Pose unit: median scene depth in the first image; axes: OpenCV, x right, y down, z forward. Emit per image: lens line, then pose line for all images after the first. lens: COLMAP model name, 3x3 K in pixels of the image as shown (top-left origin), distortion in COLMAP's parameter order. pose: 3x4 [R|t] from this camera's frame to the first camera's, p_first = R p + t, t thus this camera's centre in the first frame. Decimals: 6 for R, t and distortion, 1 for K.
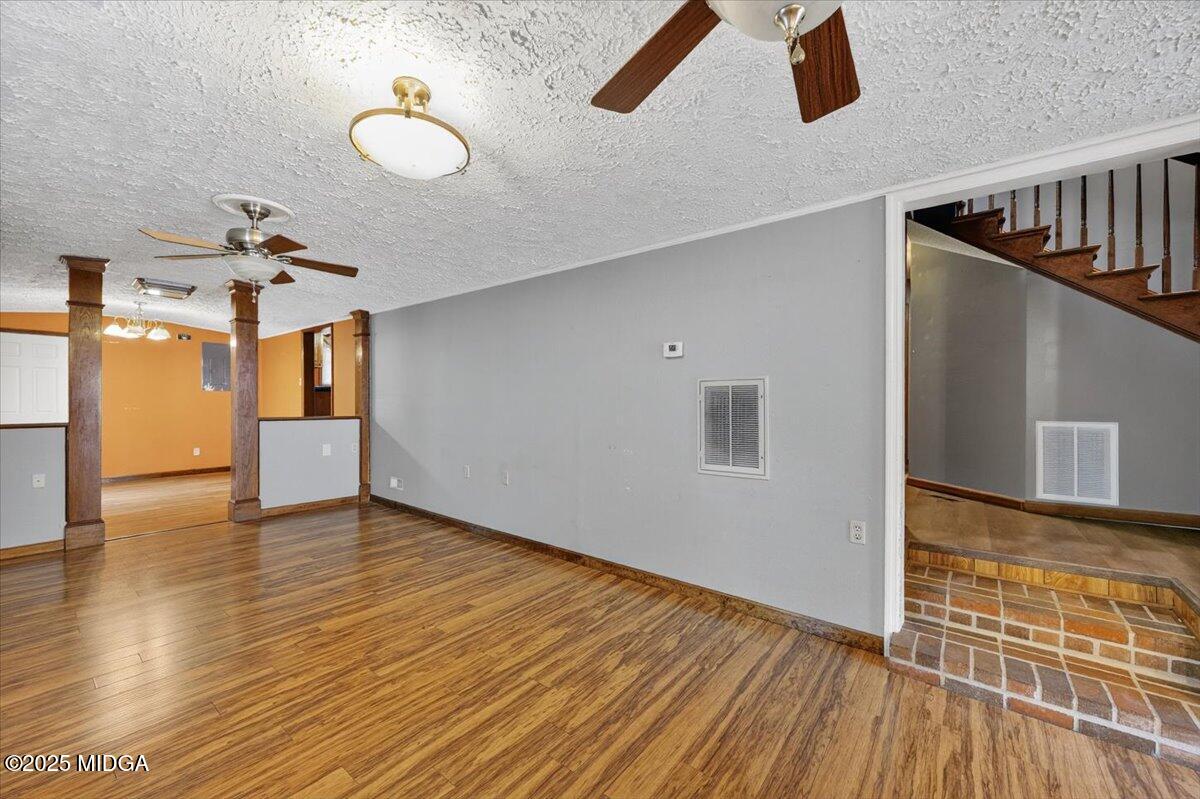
lens RADIAL K [[464.6, 0, 581.6], [0, 464.6, 402.1], [0, 0, 1]] dist [-0.003240, -0.000174]
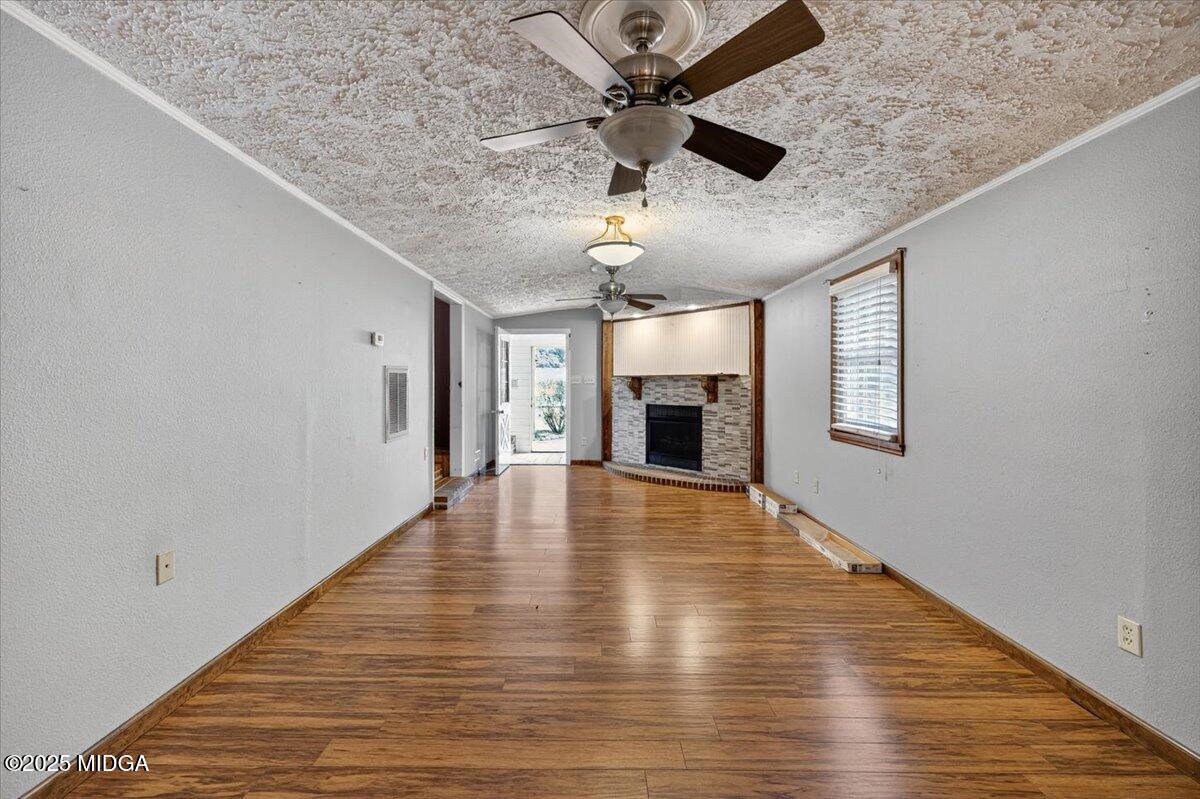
lens RADIAL K [[461.3, 0, 596.5], [0, 461.3, 399.2], [0, 0, 1]] dist [-0.000299, 0.000065]
pose [[-0.637132, -0.034759, 0.769970, -1.030344], [-0.005156, 0.999152, 0.040838, -0.016775], [-0.770737, 0.022050, -0.636772, 1.326382]]
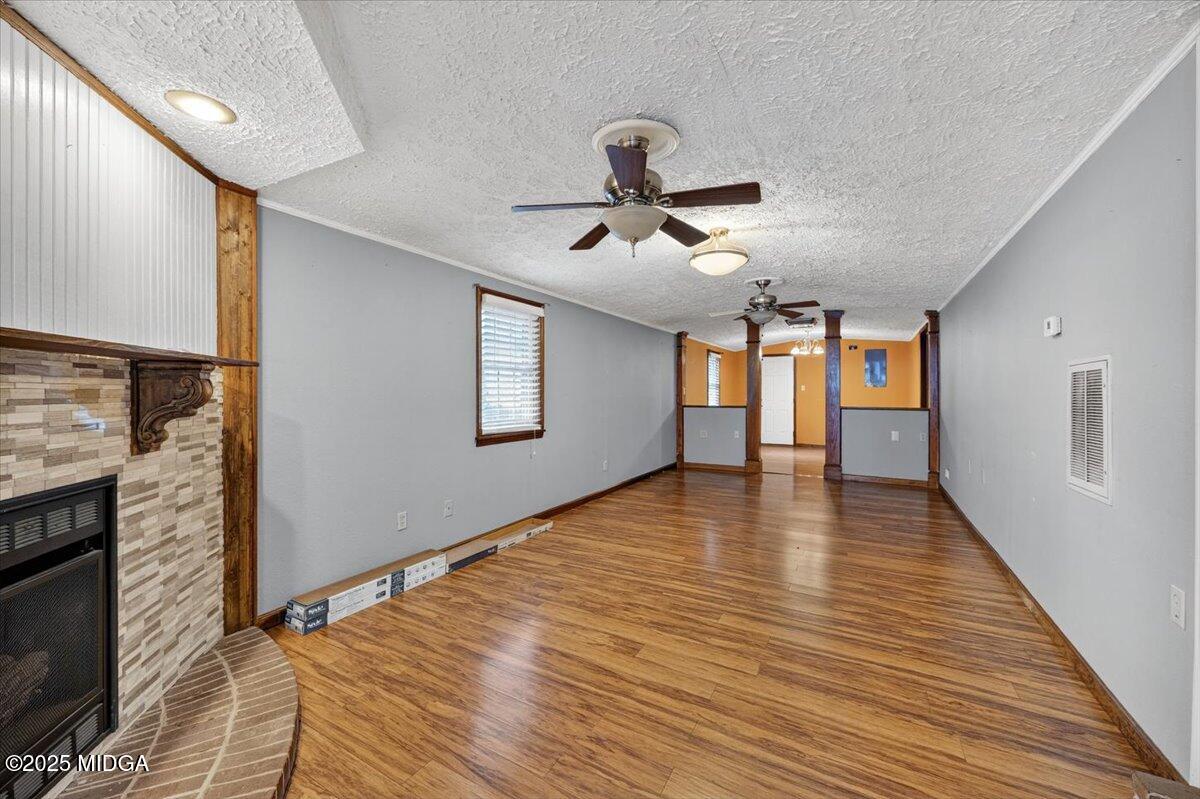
lens RADIAL K [[461.3, 0, 596.5], [0, 461.3, 399.2], [0, 0, 1]] dist [-0.000299, 0.000065]
pose [[0.154384, 0.008771, -0.987972, 0.859874], [-0.002795, 0.999960, 0.008440, 0.003649], [0.988007, 0.001459, 0.154402, 0.121965]]
